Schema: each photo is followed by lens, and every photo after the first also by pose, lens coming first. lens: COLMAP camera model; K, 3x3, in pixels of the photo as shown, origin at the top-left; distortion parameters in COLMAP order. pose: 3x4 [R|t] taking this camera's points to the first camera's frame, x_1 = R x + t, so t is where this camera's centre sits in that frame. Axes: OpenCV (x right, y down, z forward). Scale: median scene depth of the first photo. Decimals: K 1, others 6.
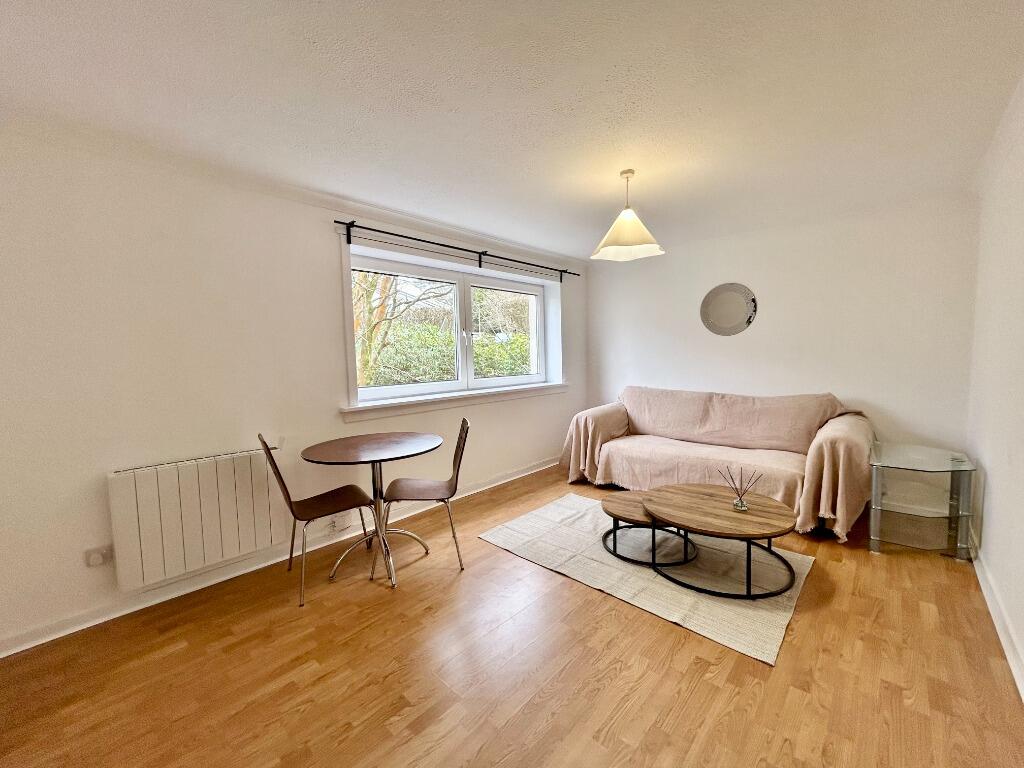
lens RADIAL K [[412.8, 0, 509.5], [0, 412.8, 387.2], [0, 0, 1]] dist [-0.002689, 0.000825]
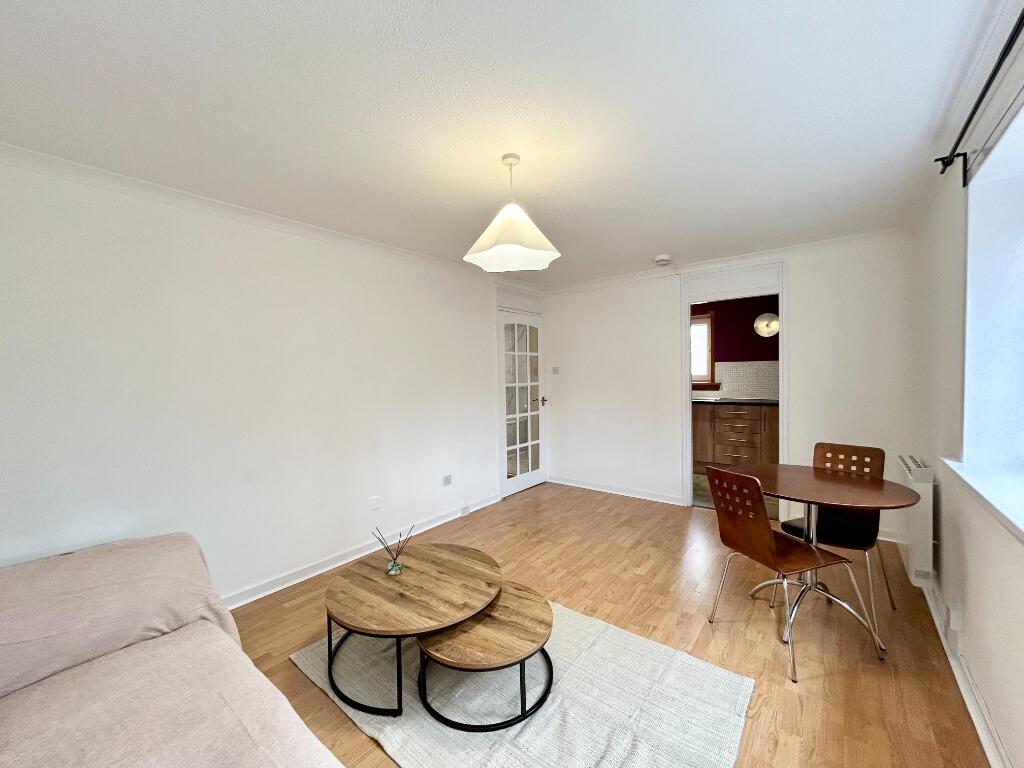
lens RADIAL K [[412.8, 0, 511.6], [0, 412.8, 381.3], [0, 0, 1]] dist [-0.002689, 0.000825]
pose [[-0.995223, 0.045337, -0.086464, 0.342139], [0.036685, 0.994396, 0.099153, -0.166110], [0.090474, 0.095507, -0.991309, 1.681067]]
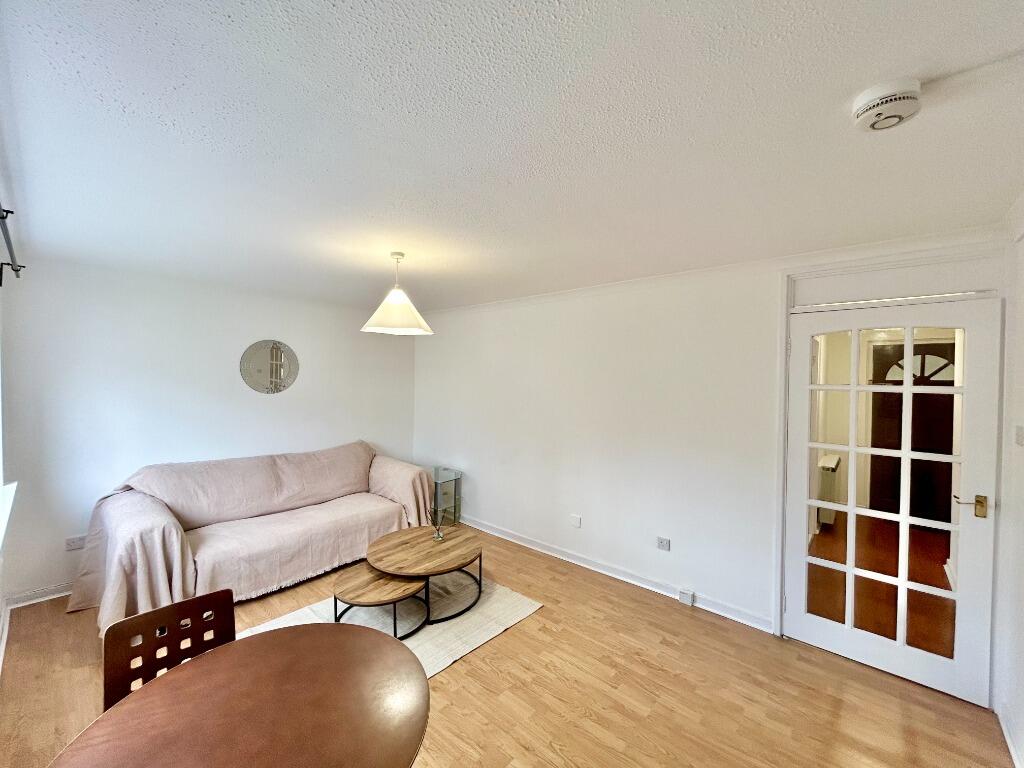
lens RADIAL K [[412.8, 0, 512.8], [0, 412.8, 388.9], [0, 0, 1]] dist [-0.002689, 0.000825]
pose [[-0.035036, -0.004113, 0.999378, -0.688465], [0.063764, 0.997945, 0.006342, -0.160806], [-0.997350, 0.063947, -0.034701, 0.710568]]
